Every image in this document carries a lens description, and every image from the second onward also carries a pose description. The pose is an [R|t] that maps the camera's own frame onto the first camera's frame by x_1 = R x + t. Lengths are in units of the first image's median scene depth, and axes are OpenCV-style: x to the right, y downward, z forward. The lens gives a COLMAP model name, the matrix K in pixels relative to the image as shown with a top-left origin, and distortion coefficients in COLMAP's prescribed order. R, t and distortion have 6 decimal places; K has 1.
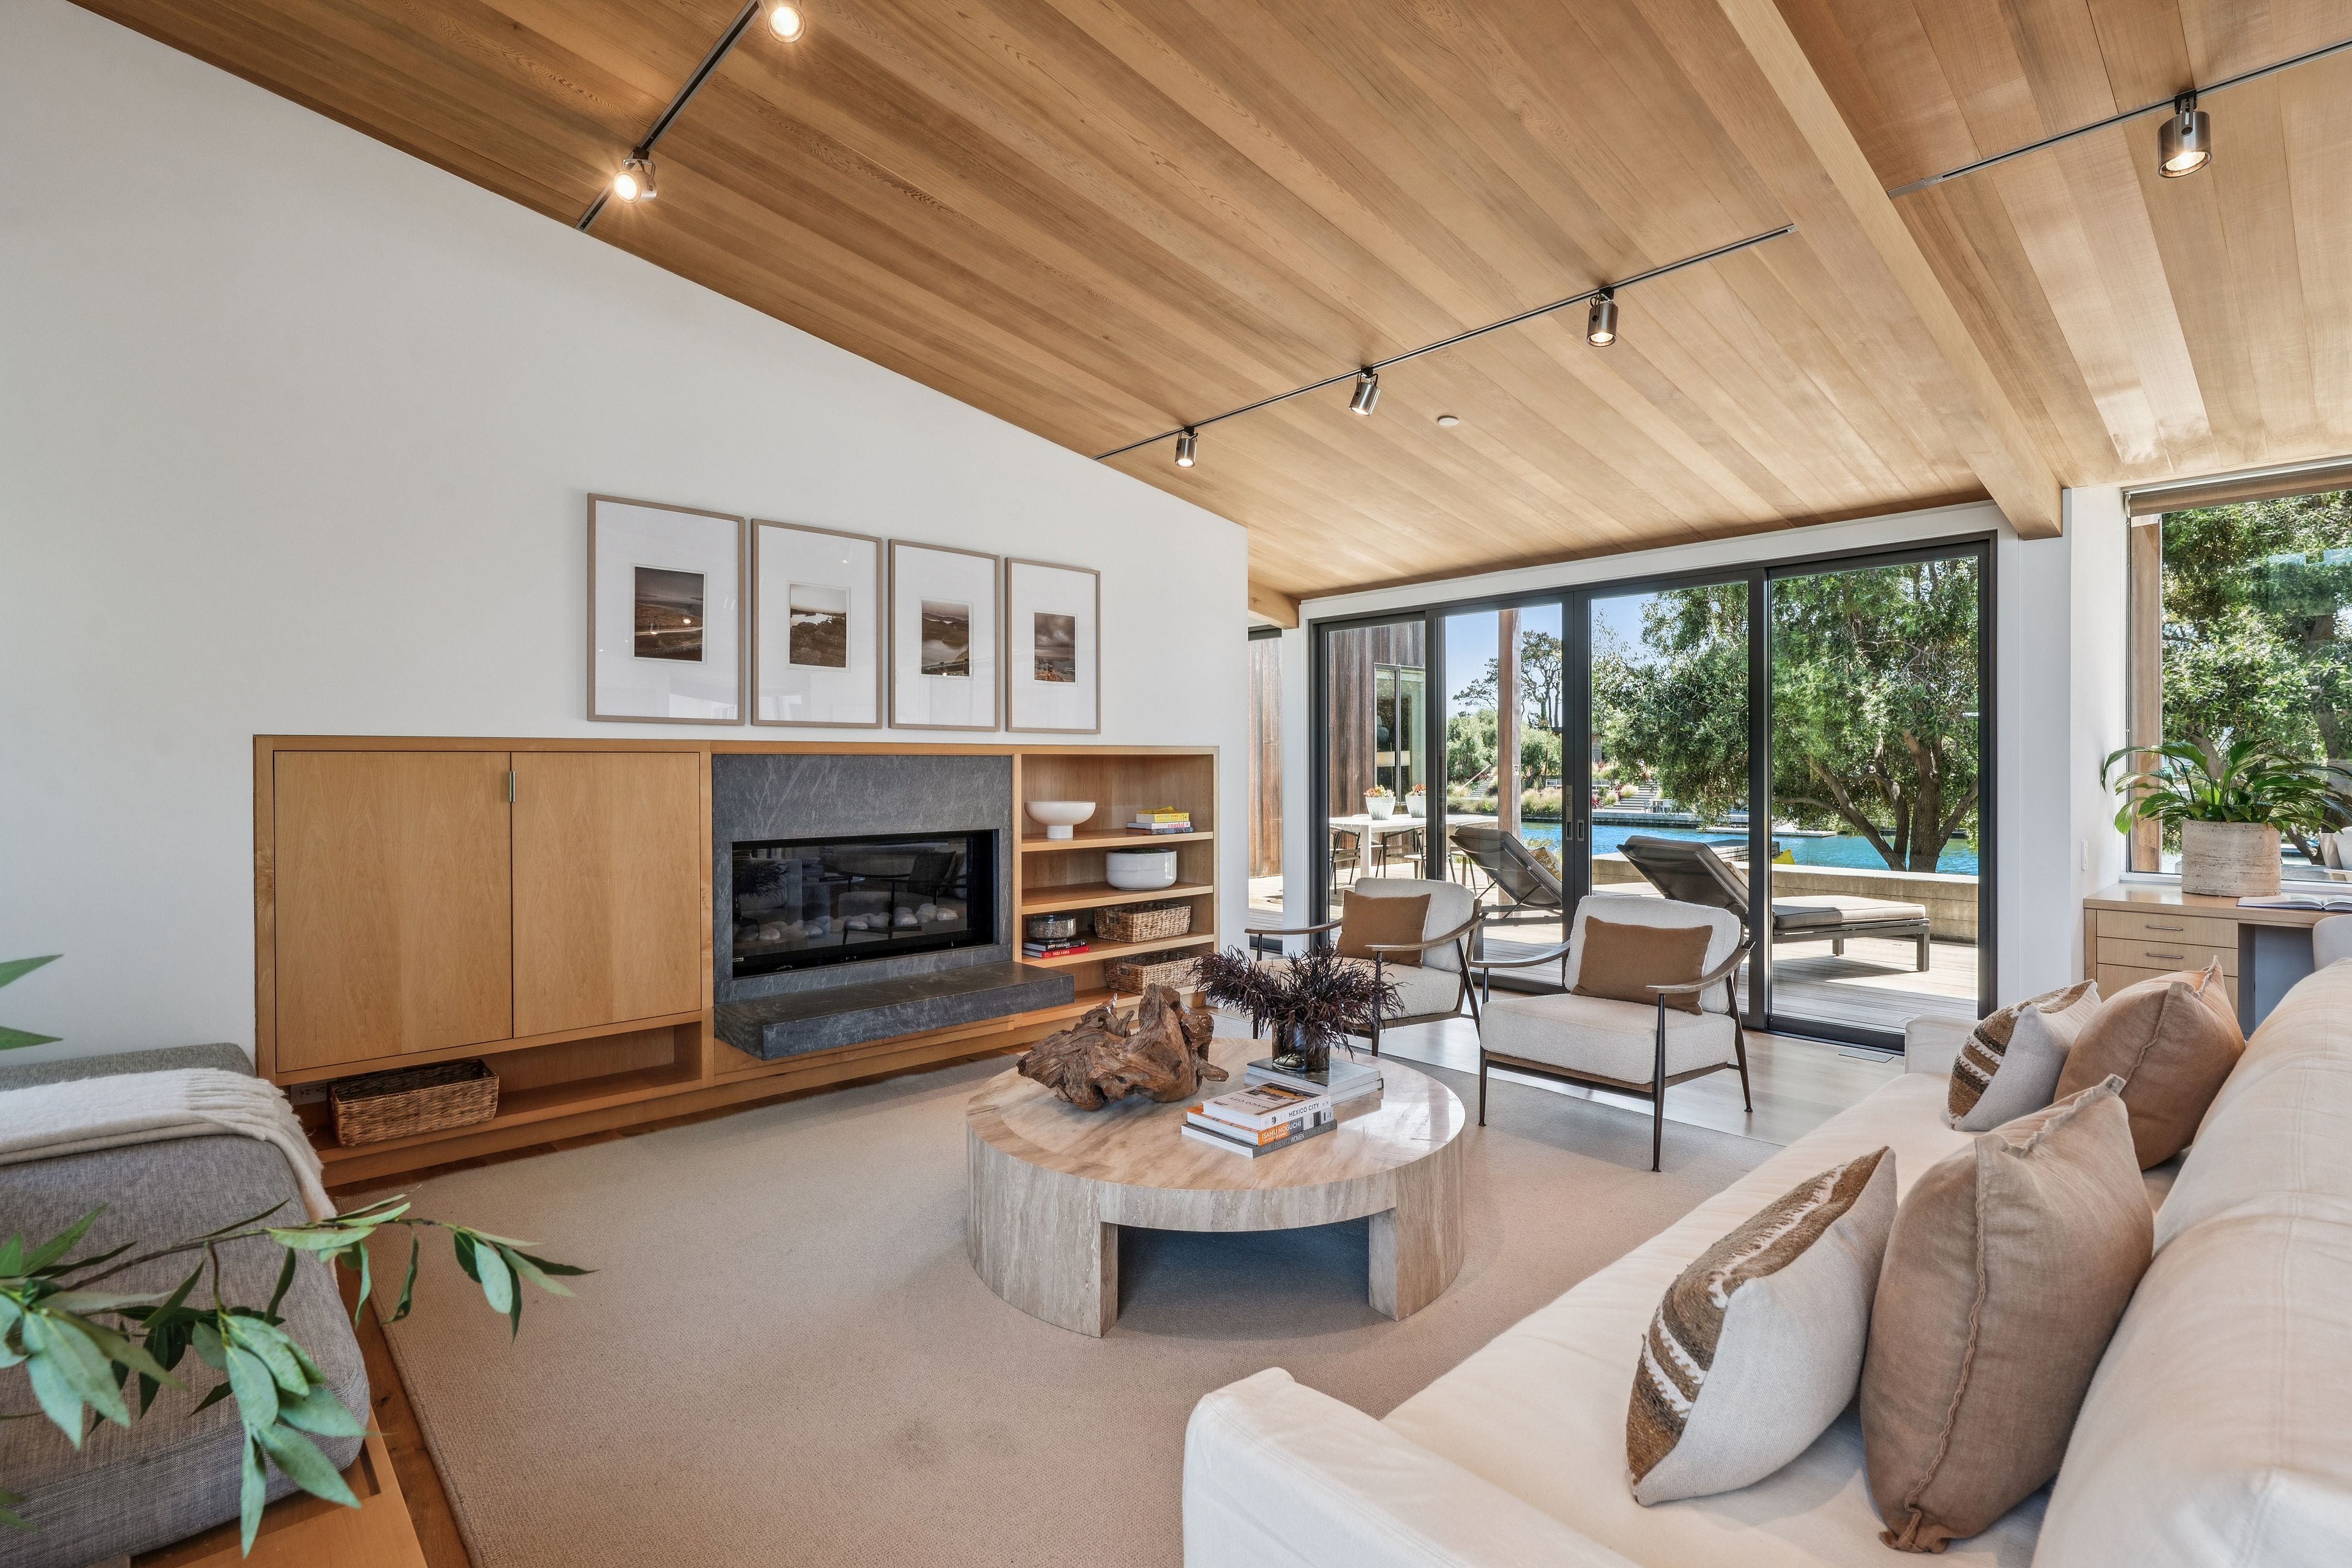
lens RADIAL K [[1113.7, 0, 1175.8], [0, 1113.7, 765.5], [0, 0, 1]] dist [0.003265, -0.000207]
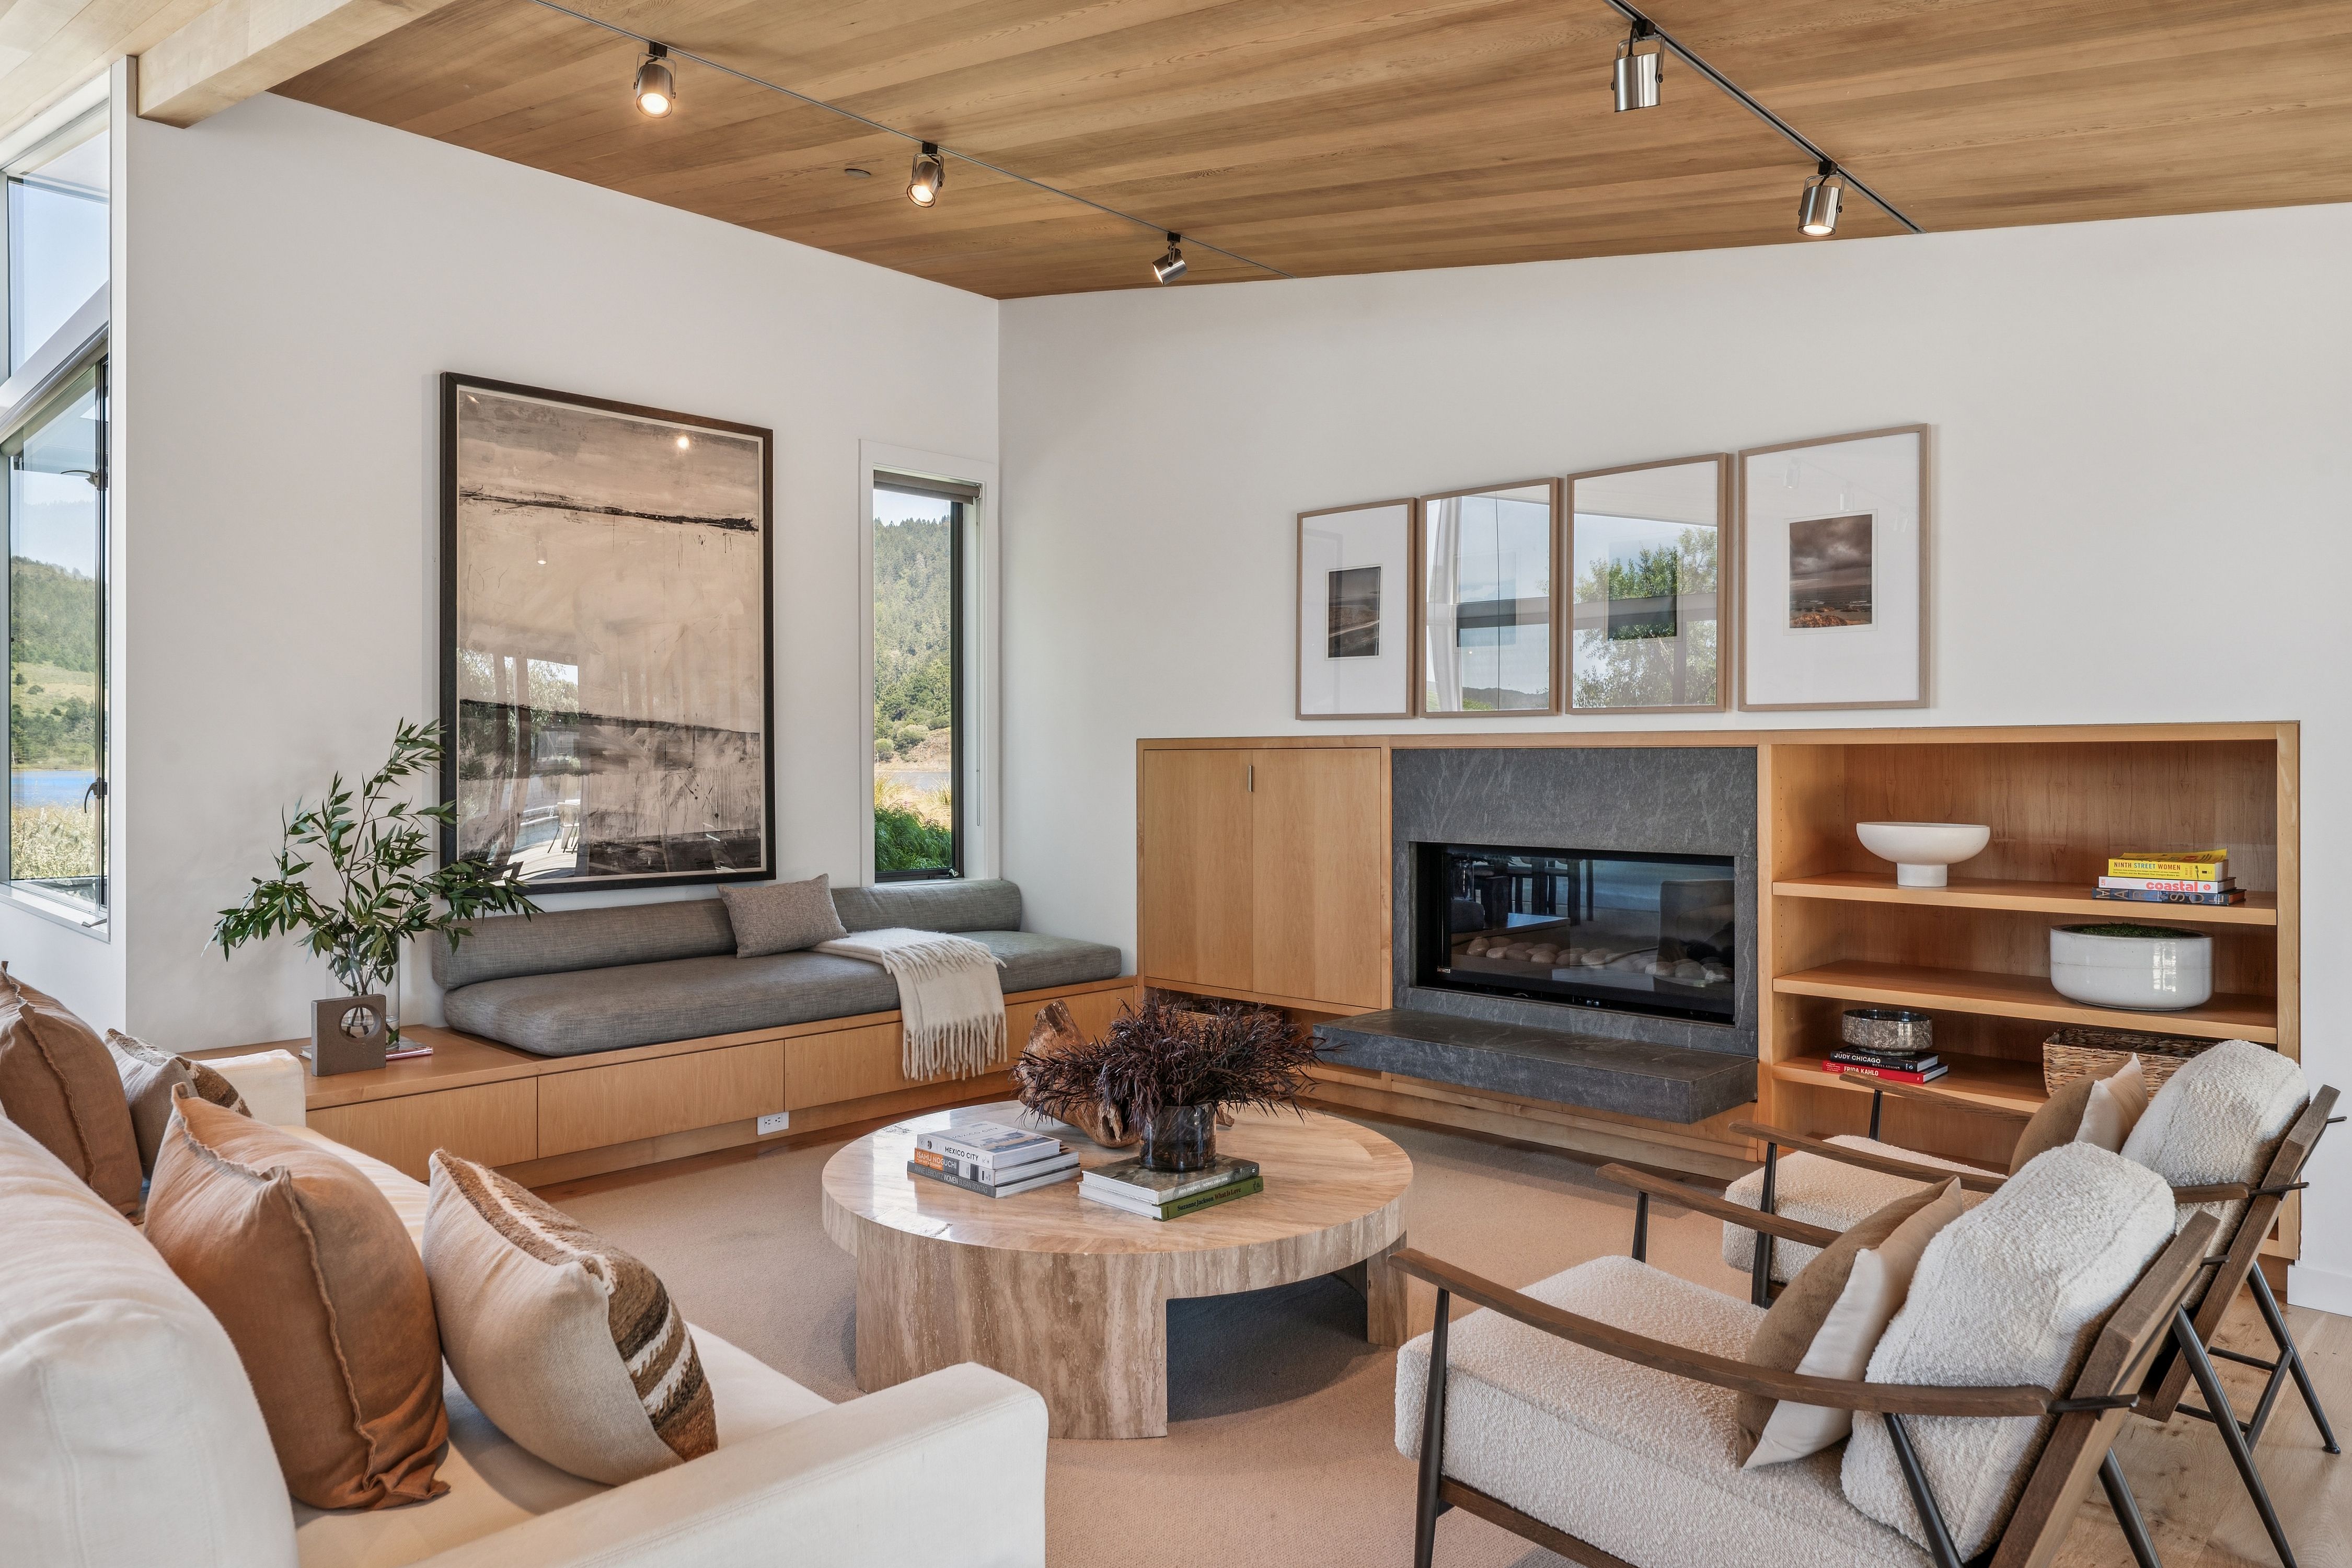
lens RADIAL K [[1499.2, 0, 1183.3], [0, 1499.2, 765.6], [0, 0, 1]] dist [-0.002406, 0.000337]
pose [[0.069704, 0.005880, -0.997550, 0.799676], [-0.001023, 0.999983, 0.005823, -0.003123], [0.997567, 0.000615, 0.069709, 0.667248]]
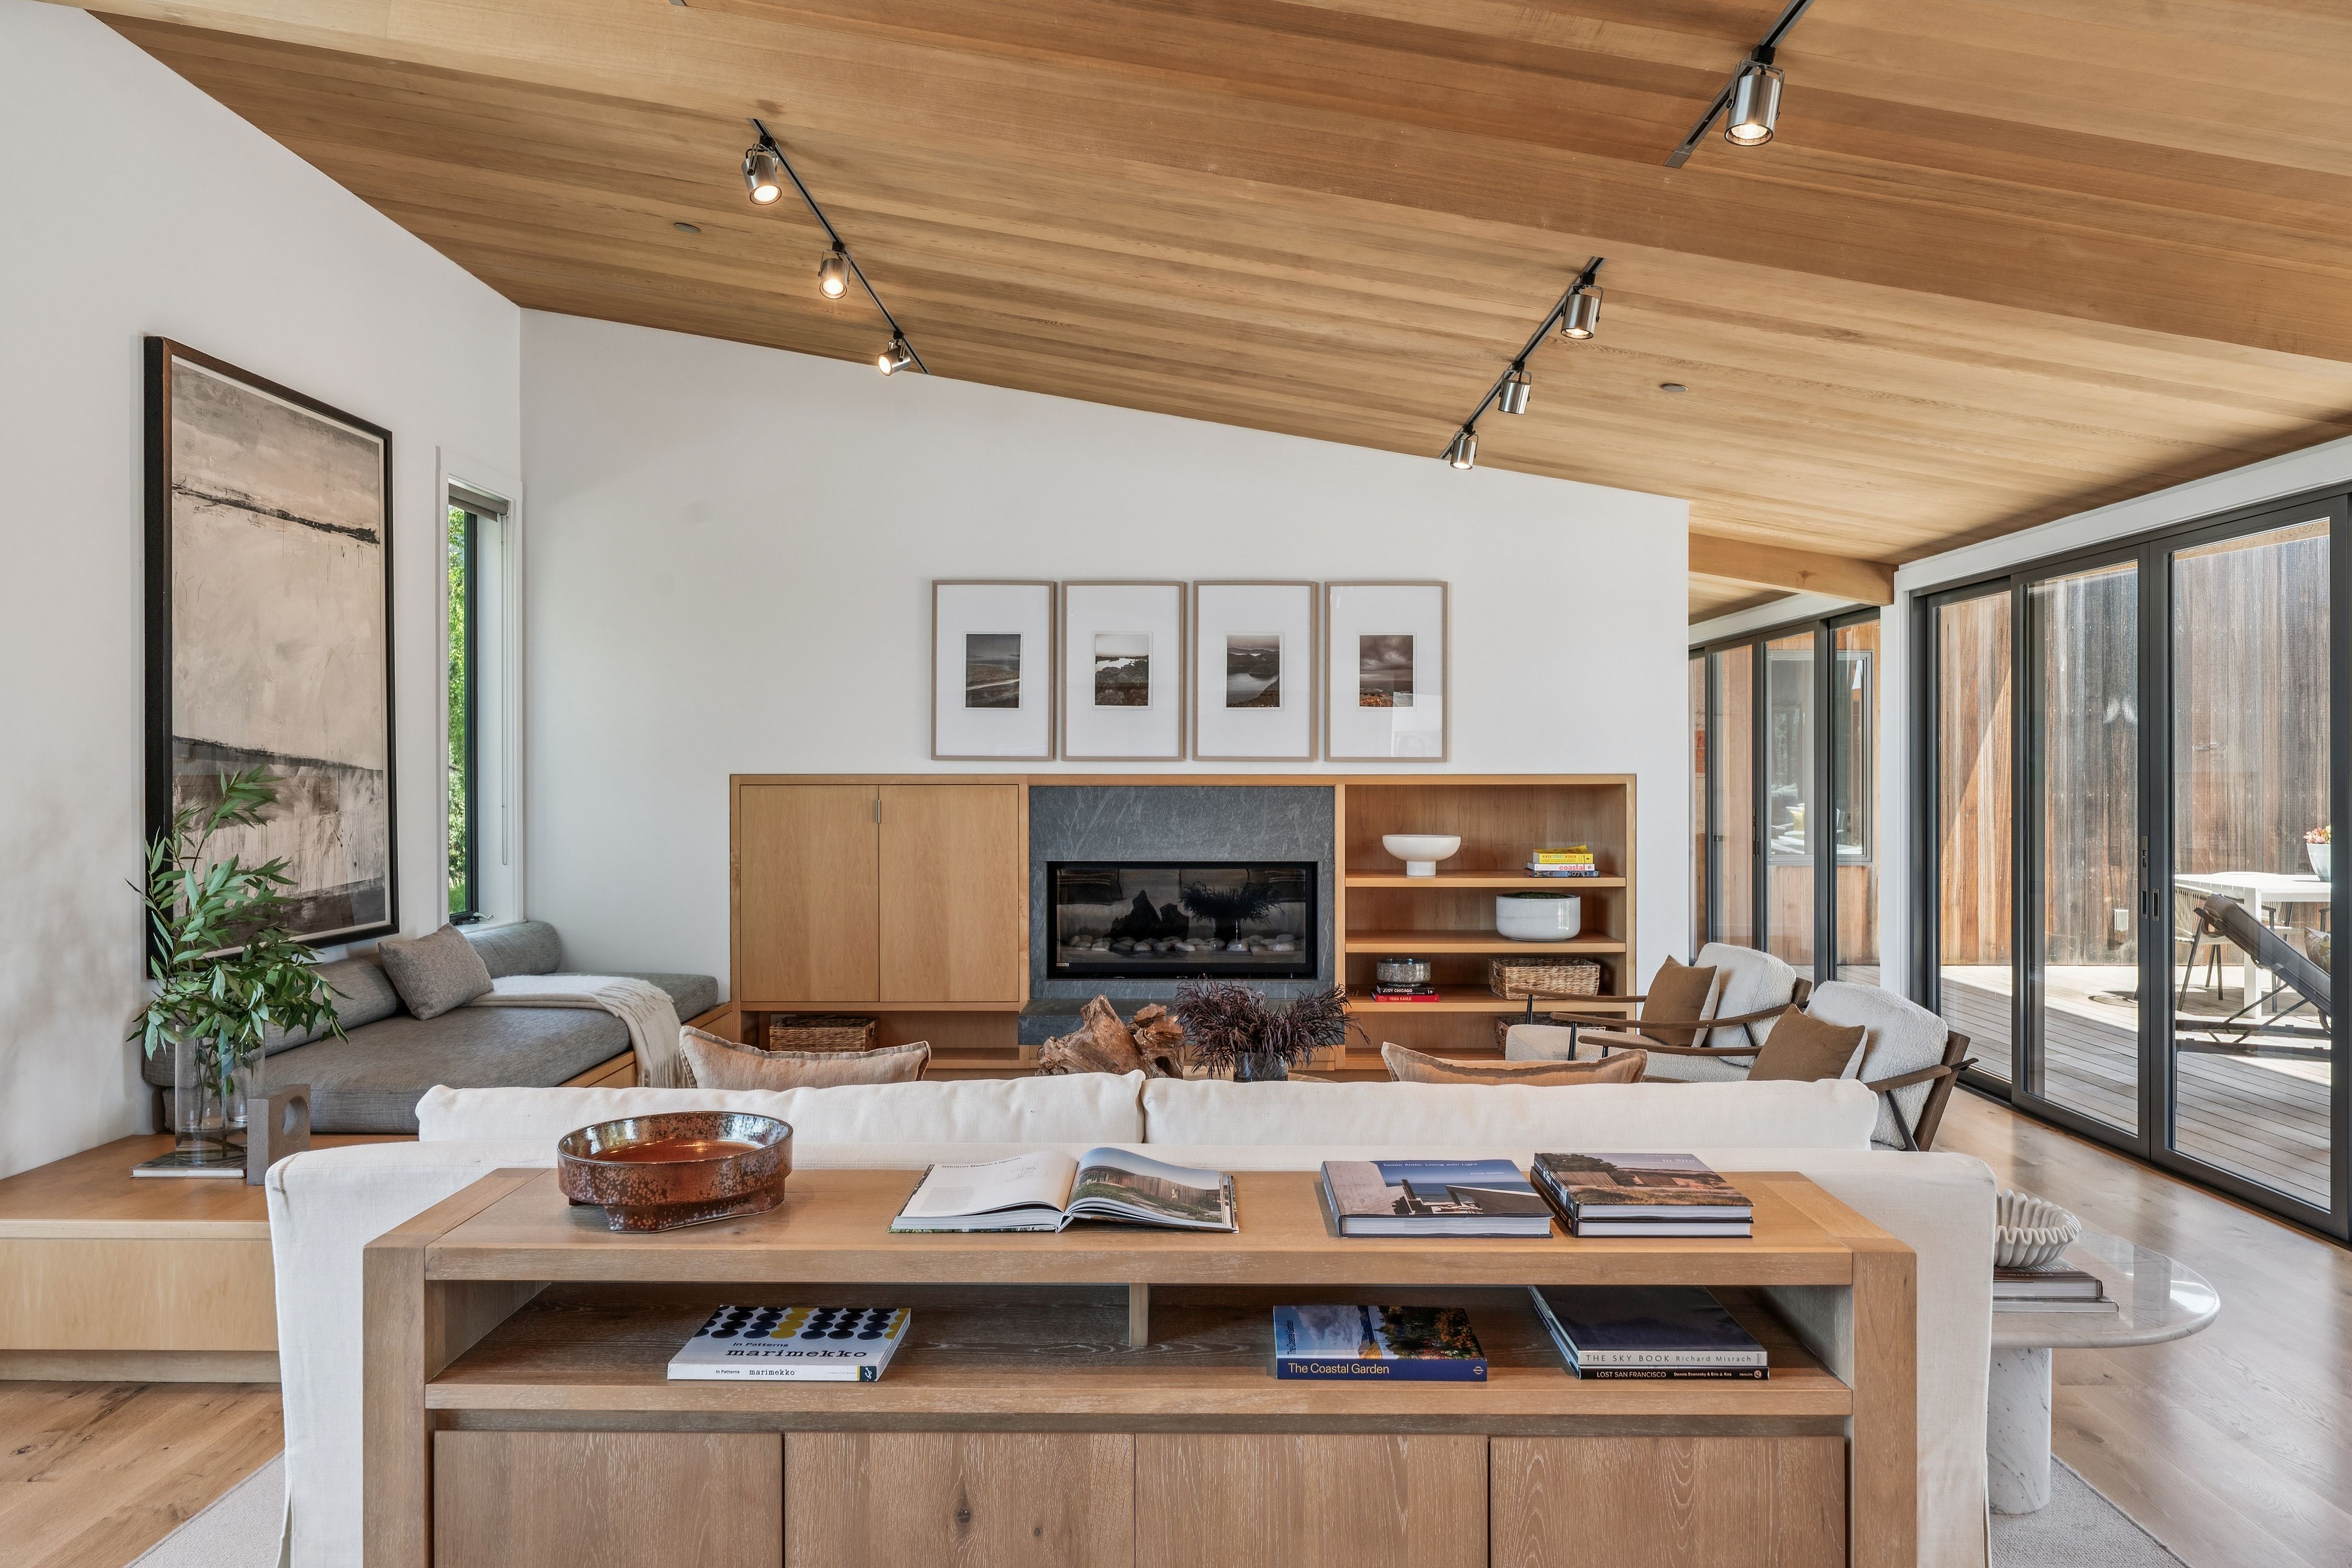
lens RADIAL K [[1568.8, 0, 1180.0], [0, 1568.8, 769.8], [0, 0, 1]] dist [-0.003218, 0.000158]
pose [[0.734754, 0.004160, -0.678321, 0.754054], [-0.002893, 0.999991, 0.002999, -0.029715], [0.678327, -0.000241, 0.734760, -0.098595]]
